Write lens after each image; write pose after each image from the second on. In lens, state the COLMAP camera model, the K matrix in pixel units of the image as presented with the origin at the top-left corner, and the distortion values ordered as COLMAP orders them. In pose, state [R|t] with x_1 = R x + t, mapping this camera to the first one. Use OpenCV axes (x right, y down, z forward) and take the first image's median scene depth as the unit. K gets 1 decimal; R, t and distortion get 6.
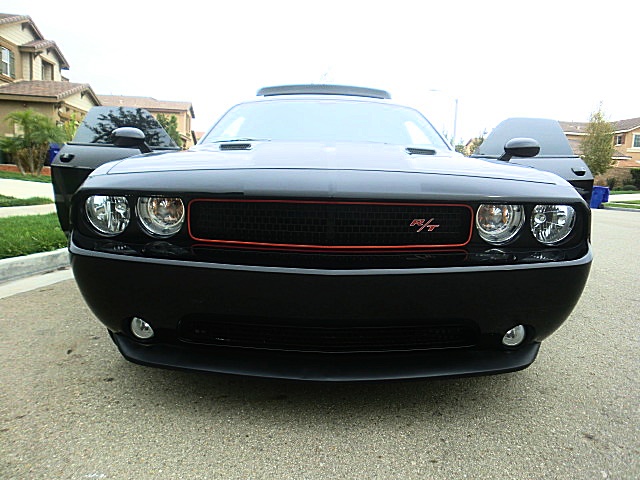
lens RADIAL K [[494.5, 0, 315.0], [0, 494.5, 238.9], [0, 0, 1]] dist [-0.113986, 0.122668]
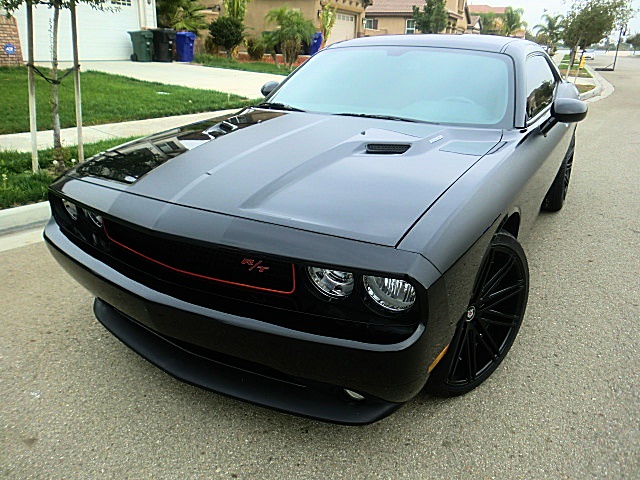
lens RADIAL K [[494.5, 0, 315.0], [0, 494.5, 238.9], [0, 0, 1]] dist [-0.113986, 0.122668]
pose [[0.859480, 0.162947, -0.484502, 0.721485], [-0.045136, 0.968321, 0.245595, -0.297558], [0.509173, -0.189215, 0.839607, 0.217622]]
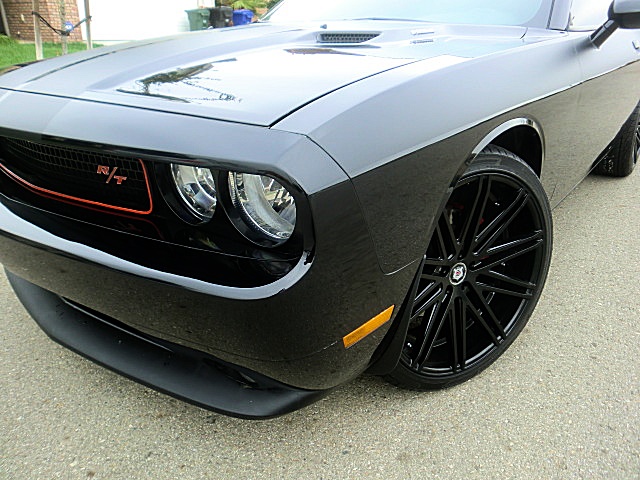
lens RADIAL K [[494.5, 0, 315.0], [0, 494.5, 238.9], [0, 0, 1]] dist [-0.113986, 0.122668]
pose [[0.783743, 0.201915, -0.587348, 0.782711], [-0.043119, 0.961087, 0.272860, -0.127261], [0.619587, -0.188526, 0.761951, 0.583954]]
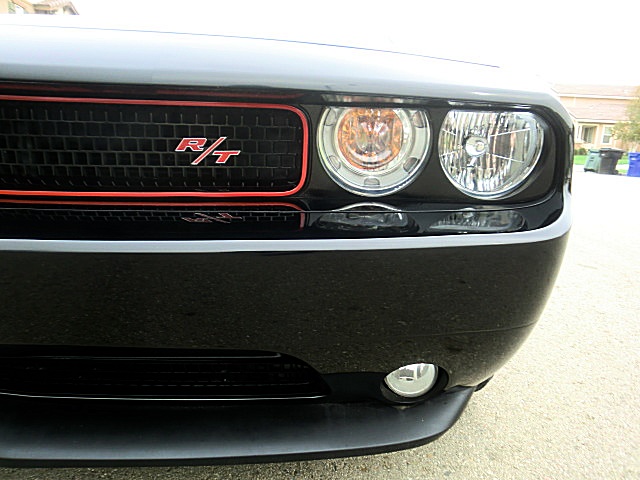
lens RADIAL K [[496.8, 0, 316.6], [0, 496.8, 237.3], [0, 0, 1]] dist [-0.124552, 0.143693]
pose [[0.998092, 0.017198, -0.059305, 0.325989], [-0.013501, 0.997973, 0.062183, 0.022238], [0.060254, -0.061264, 0.996301, 0.475887]]
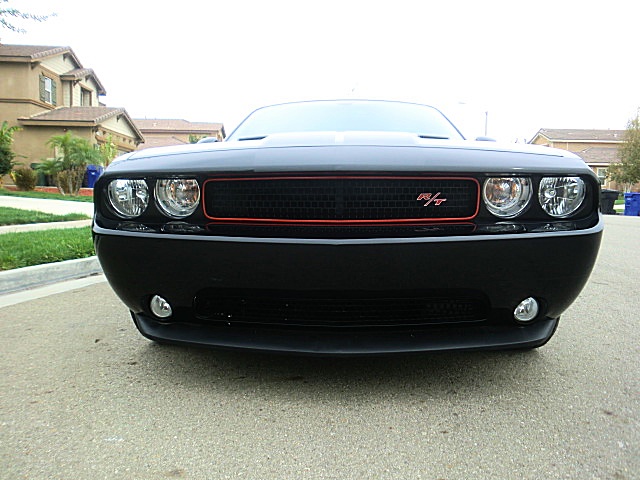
lens RADIAL K [[494.5, 0, 315.0], [0, 494.5, 238.9], [0, 0, 1]] dist [-0.113986, 0.122668]
pose [[0.997709, -0.019161, -0.064875, 0.042652], [0.016838, 0.999204, -0.036165, 0.078324], [0.065516, 0.034990, 0.997238, -0.024877]]
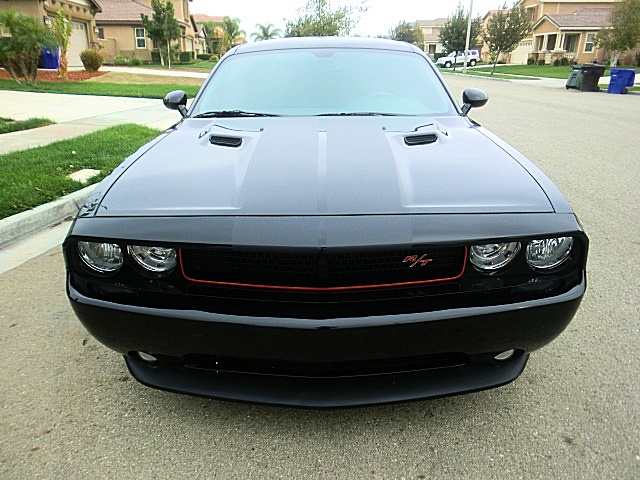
lens RADIAL K [[494.5, 0, 315.0], [0, 494.5, 238.9], [0, 0, 1]] dist [-0.113986, 0.122668]
pose [[0.999205, -0.029559, -0.026739, 0.040182], [0.034888, 0.973010, 0.228109, -0.276358], [0.019275, -0.228860, 0.973268, 0.038053]]
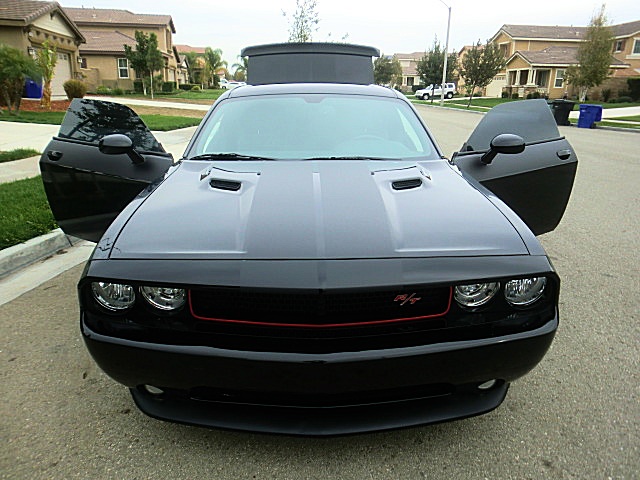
lens RADIAL K [[494.5, 0, 315.0], [0, 494.5, 238.9], [0, 0, 1]] dist [-0.113986, 0.122668]
pose [[0.999416, -0.030838, 0.014752, 0.005595], [0.027821, 0.984491, 0.173216, -0.321347], [-0.019864, -0.172704, 0.984773, -0.041702]]
